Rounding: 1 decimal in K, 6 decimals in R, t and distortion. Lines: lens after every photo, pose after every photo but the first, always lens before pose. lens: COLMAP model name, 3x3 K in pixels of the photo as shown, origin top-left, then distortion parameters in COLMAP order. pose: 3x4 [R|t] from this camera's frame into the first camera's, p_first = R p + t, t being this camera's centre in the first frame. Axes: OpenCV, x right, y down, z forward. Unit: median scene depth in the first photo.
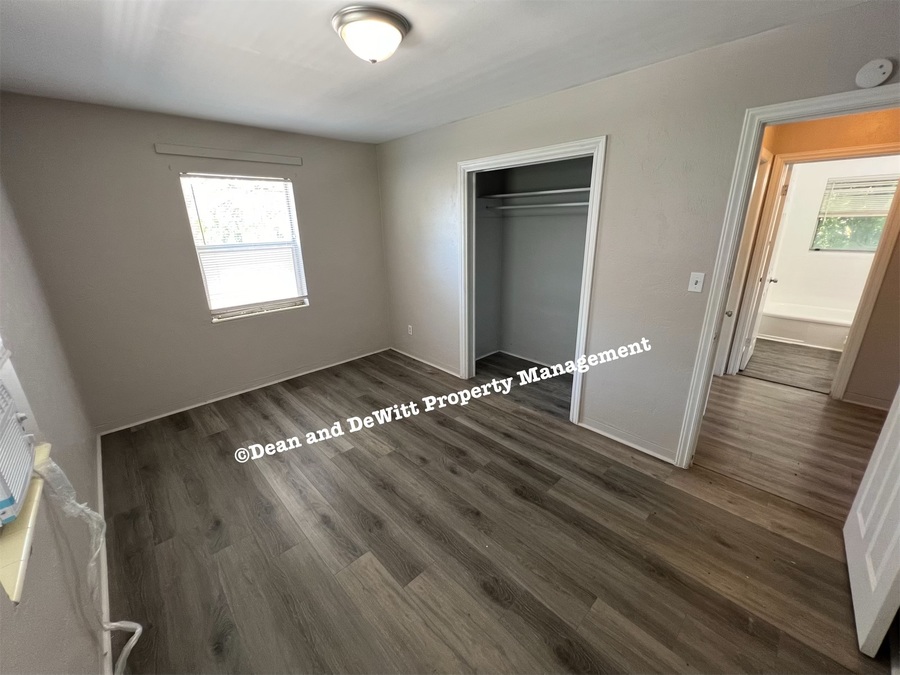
lens RADIAL K [[361.7, 0, 447.7], [0, 361.7, 335.8], [0, 0, 1]] dist [-0.001319, 0.000204]
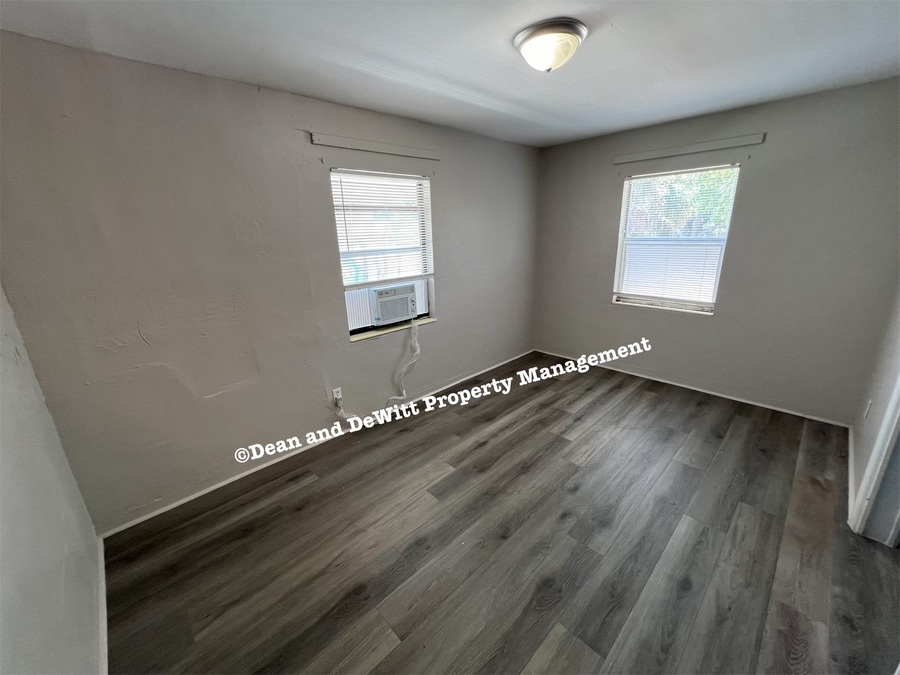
lens RADIAL K [[369.8, 0, 453.9], [0, 369.8, 339.9], [0, 0, 1]] dist [-0.002191, -0.000102]
pose [[0.001914, 0.308357, -0.951269, 0.592162], [-0.275082, 0.914734, 0.295960, -0.155678], [0.961419, 0.261110, 0.086574, 0.471716]]
